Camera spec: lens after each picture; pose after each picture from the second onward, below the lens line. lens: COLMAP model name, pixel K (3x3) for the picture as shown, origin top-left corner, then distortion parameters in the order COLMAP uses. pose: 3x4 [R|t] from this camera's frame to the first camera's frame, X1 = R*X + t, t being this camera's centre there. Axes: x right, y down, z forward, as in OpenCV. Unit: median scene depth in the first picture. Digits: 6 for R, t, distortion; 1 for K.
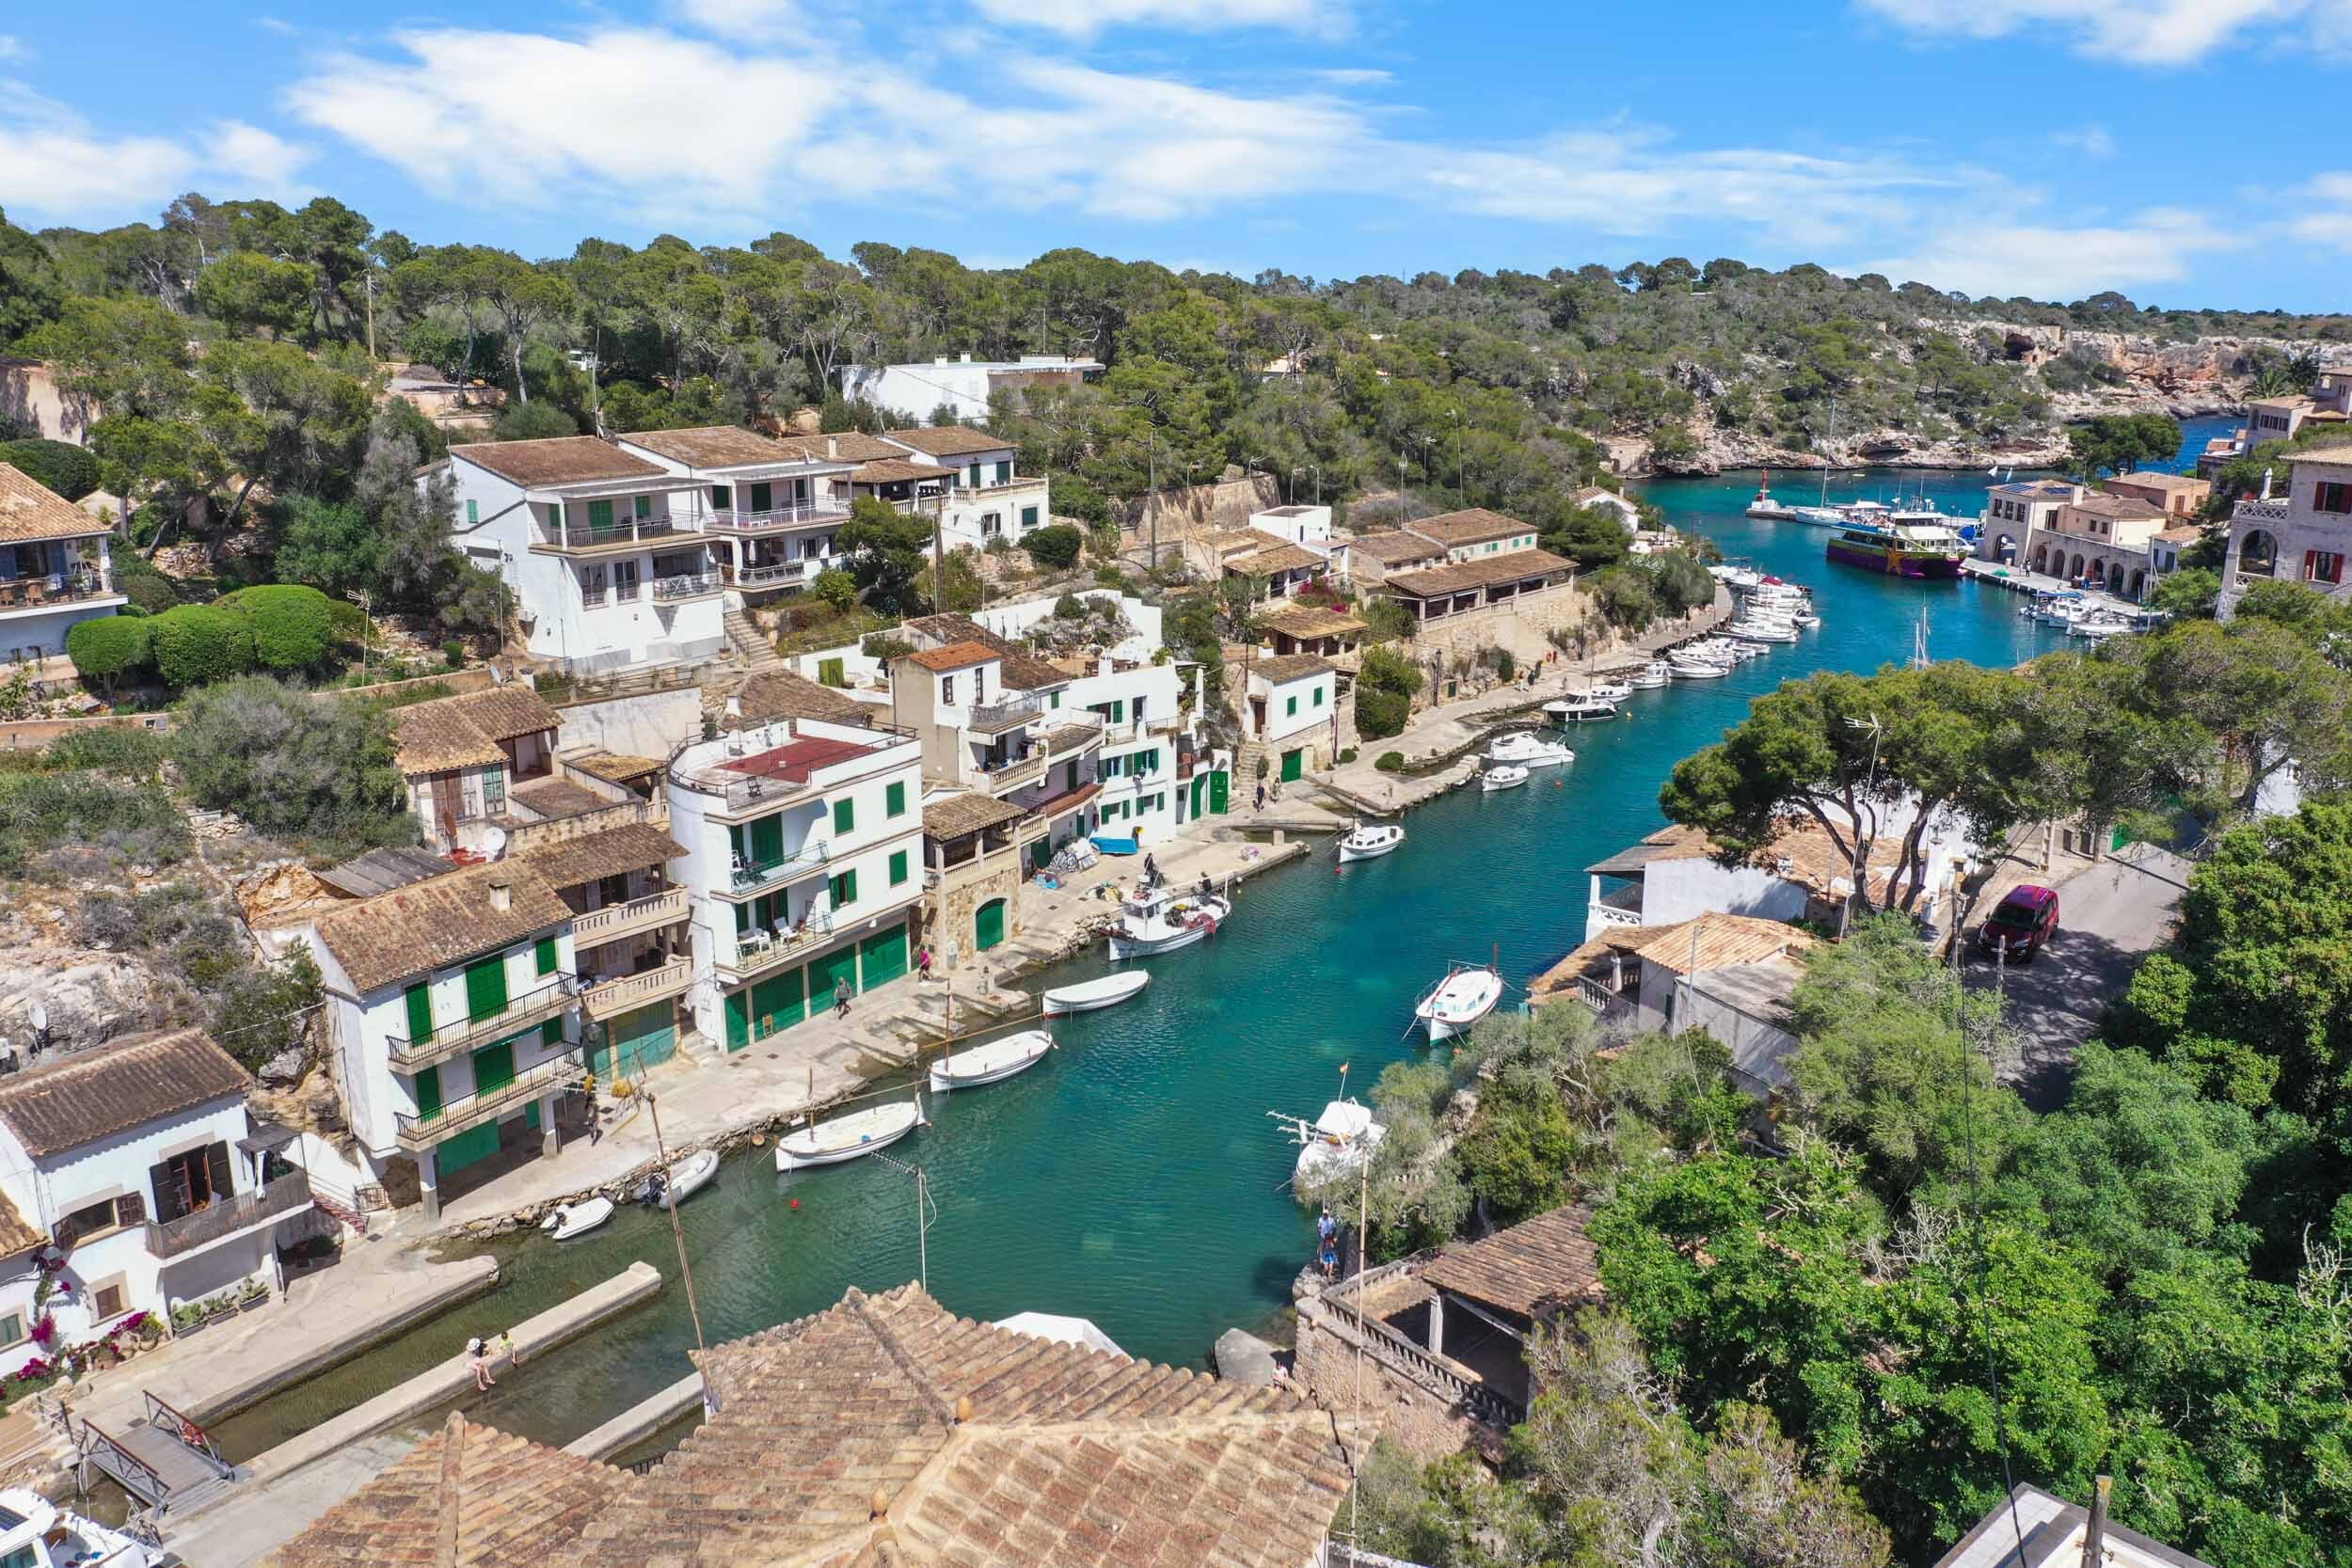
lens RADIAL K [[1841.9, 0, 1168.9], [0, 1841.9, 788.1], [0, 0, 1]] dist [-0.019551, 0.000700]
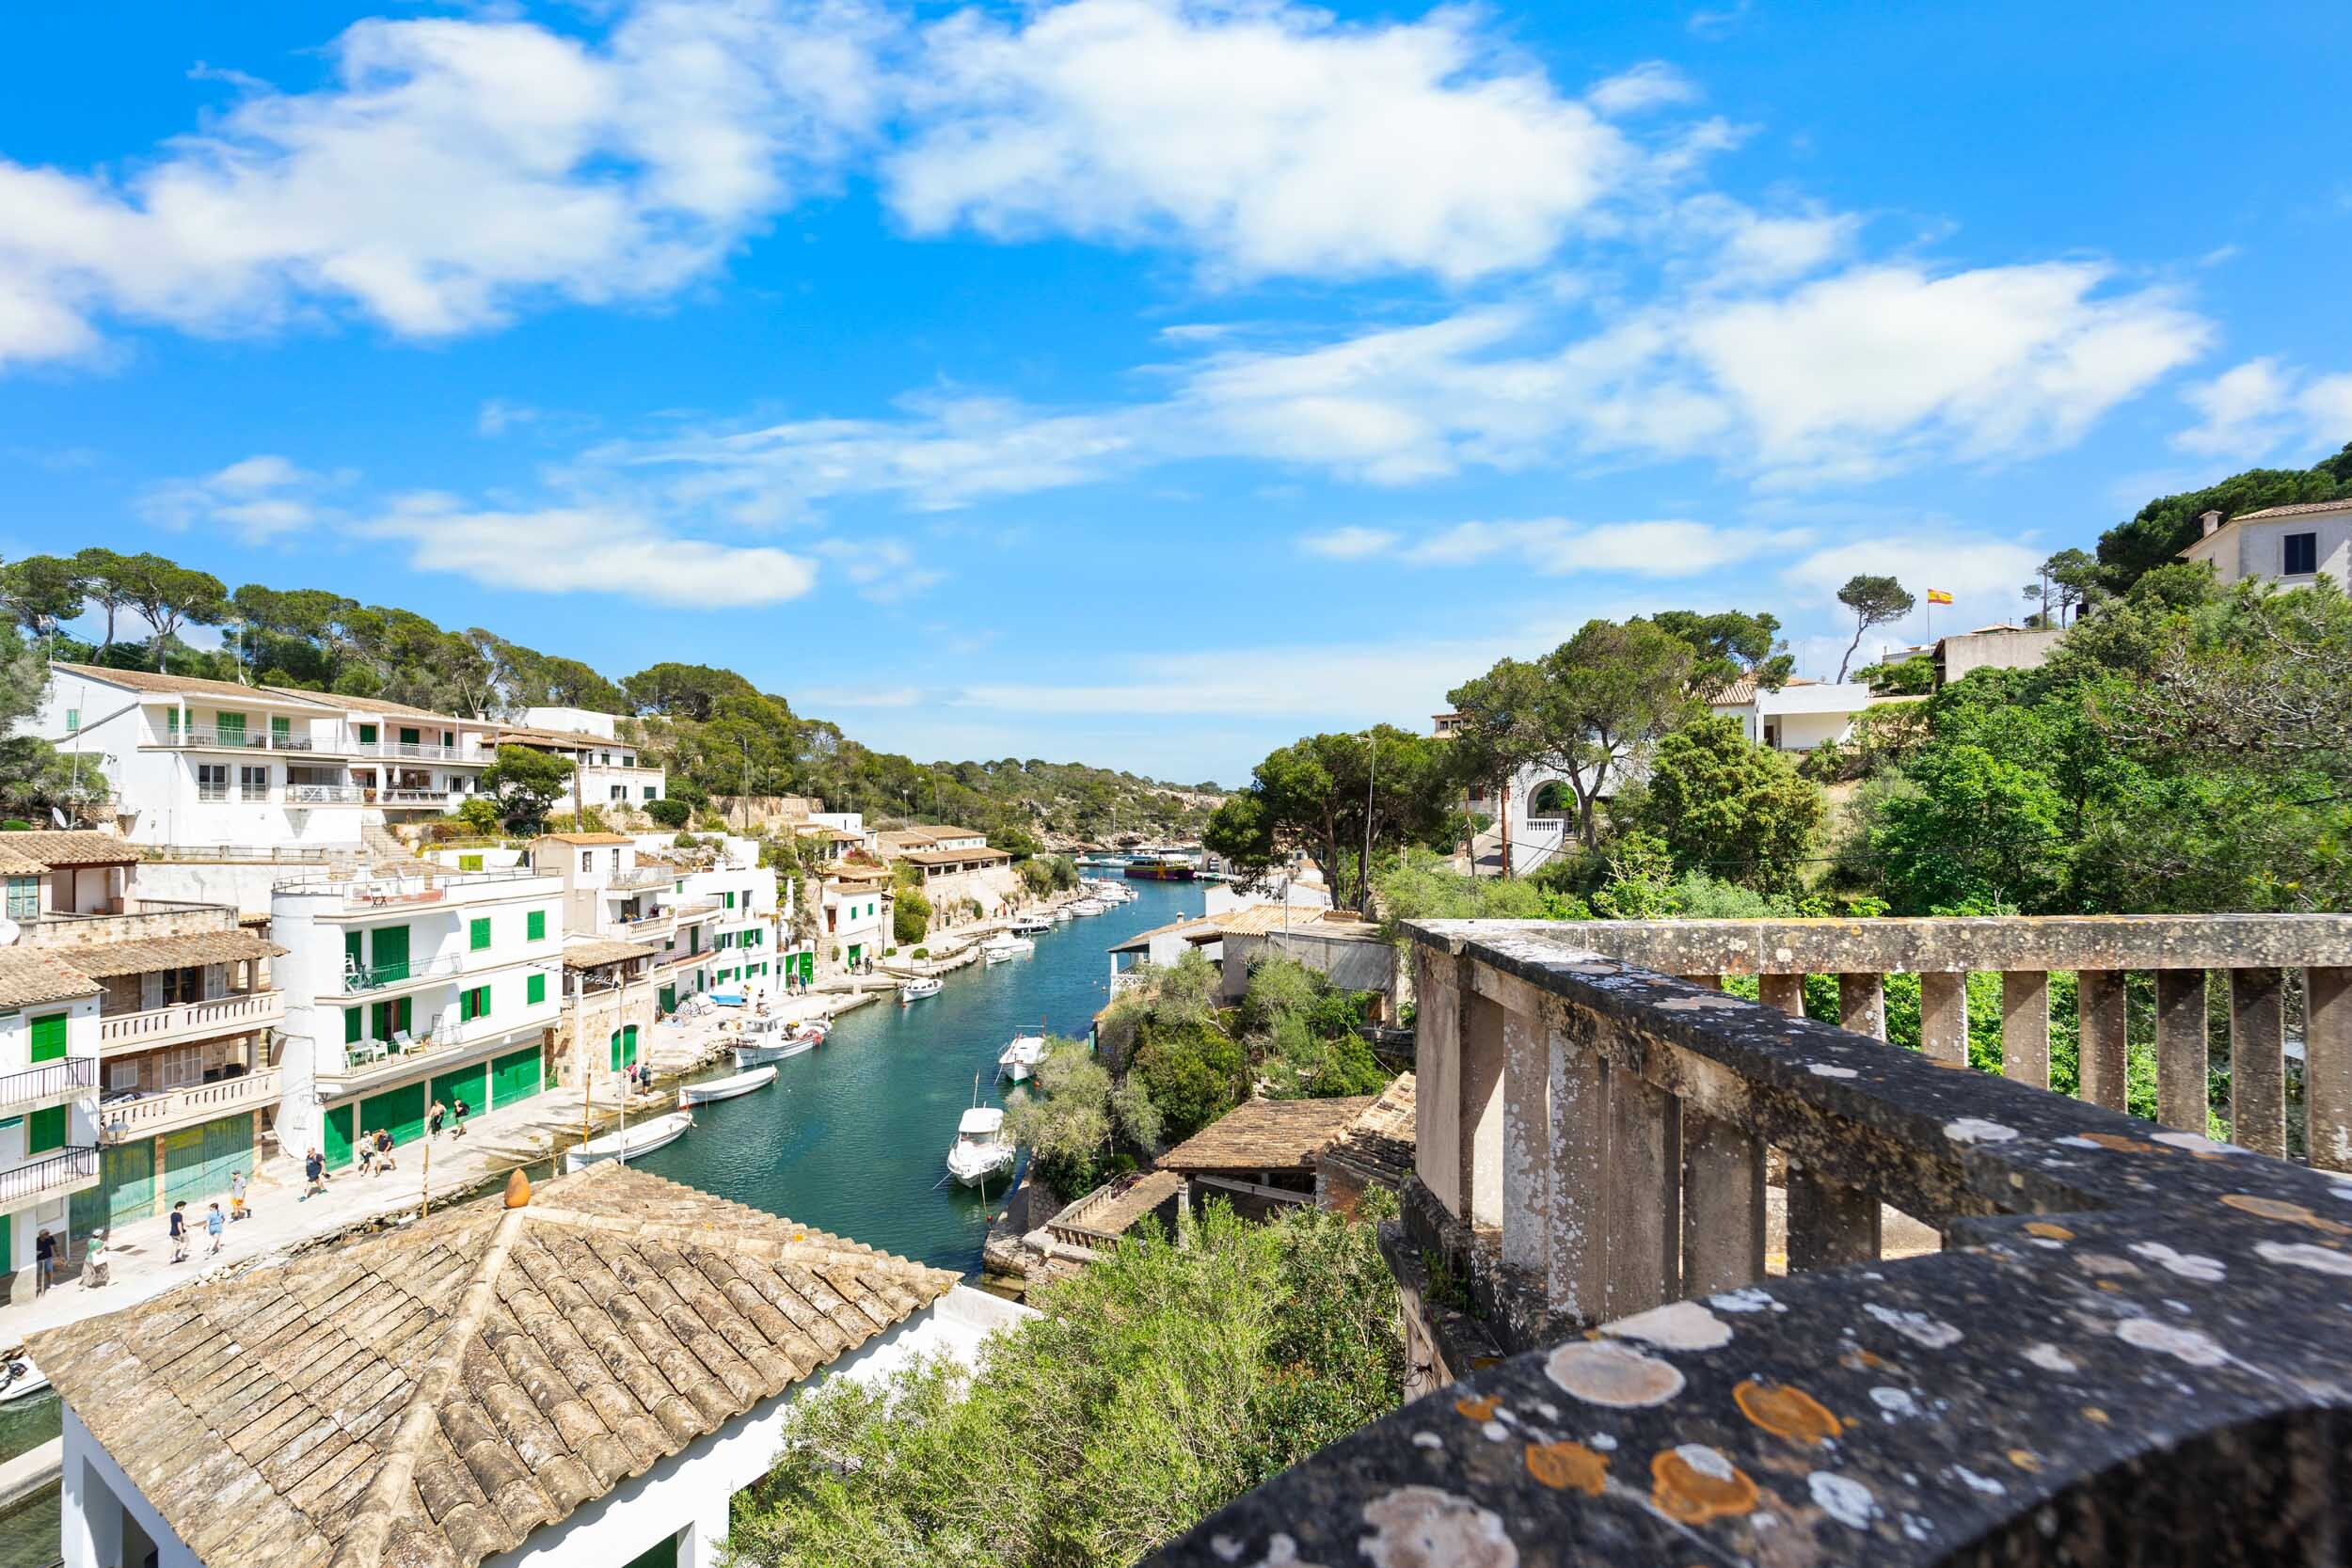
lens RADIAL K [[974.6, 0, 1175.2], [0, 974.6, 805.7], [0, 0, 1]] dist [0.009688, -0.005782]
pose [[0.903132, -0.001612, 0.429361, -0.045696], [0.113004, 0.965630, -0.234071, 0.107590], [-0.414226, 0.259916, 0.872273, 0.259638]]
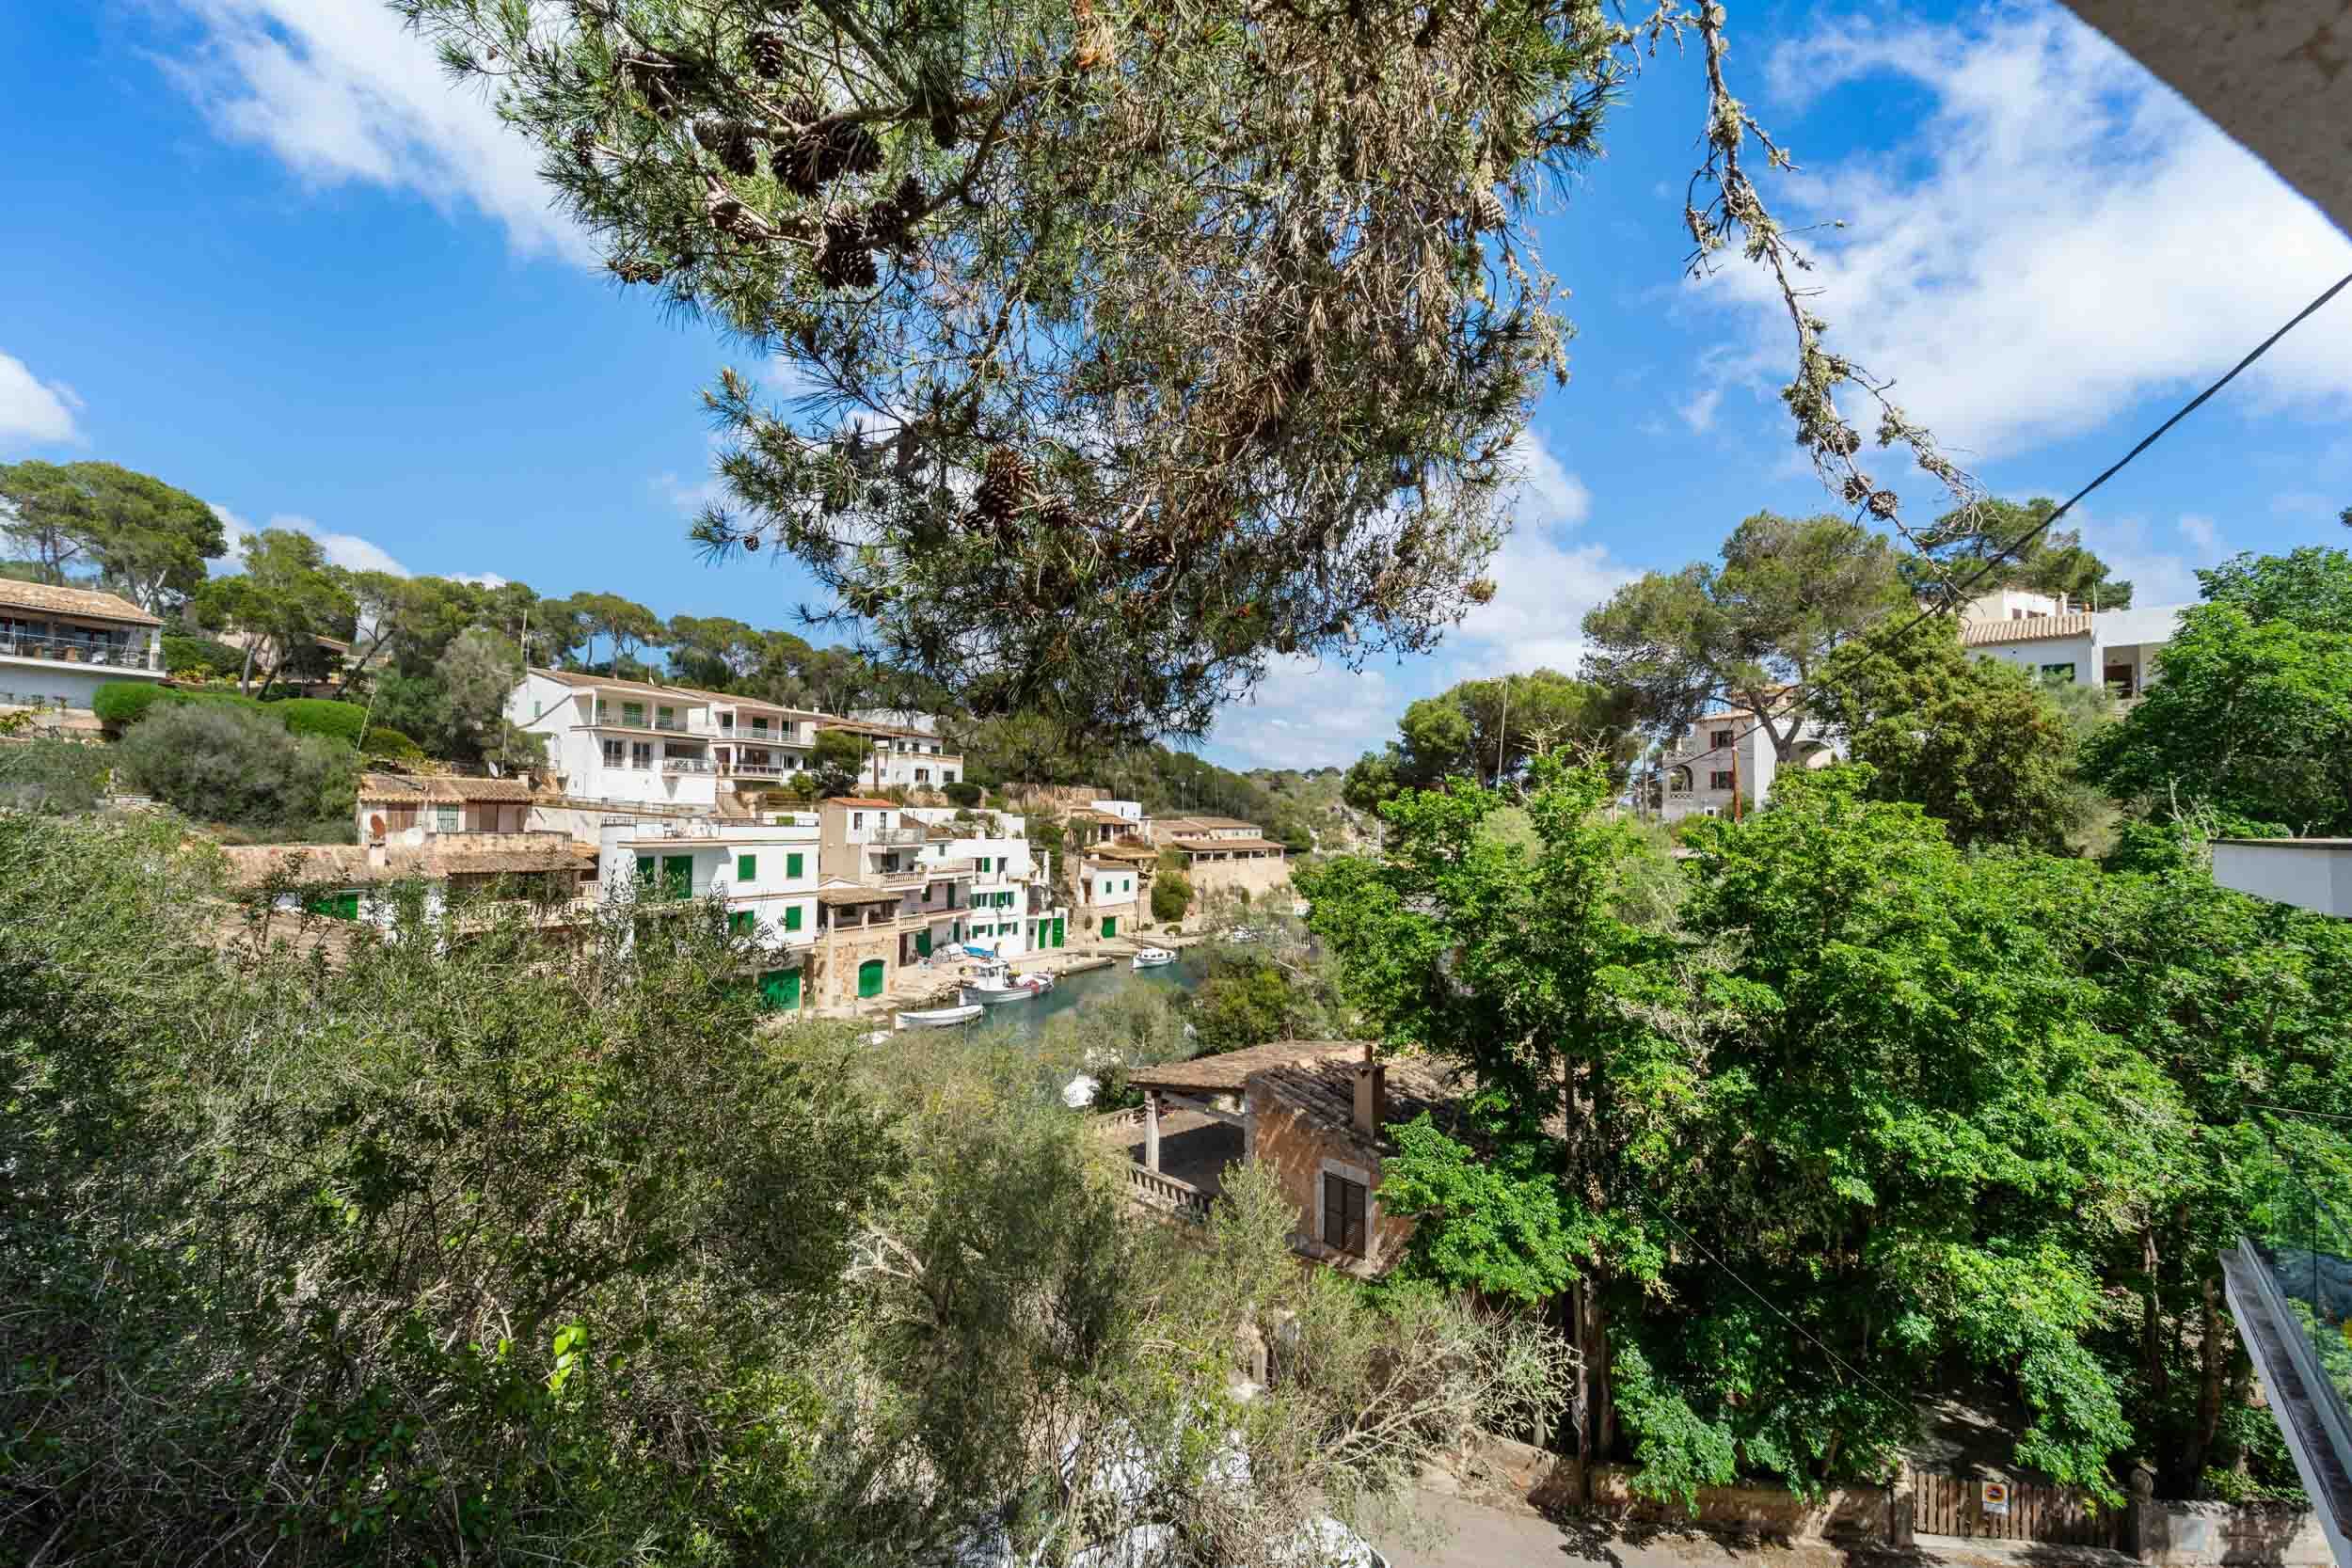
lens RADIAL K [[944.6, 0, 1181.9], [0, 944.6, 787.8], [0, 0, 1]] dist [0.002192, -0.000077]
pose [[0.994588, 0.014725, 0.102845, 0.057568], [0.015482, 0.957846, -0.286864, 0.139676], [-0.102733, 0.286903, 0.952435, 0.255405]]
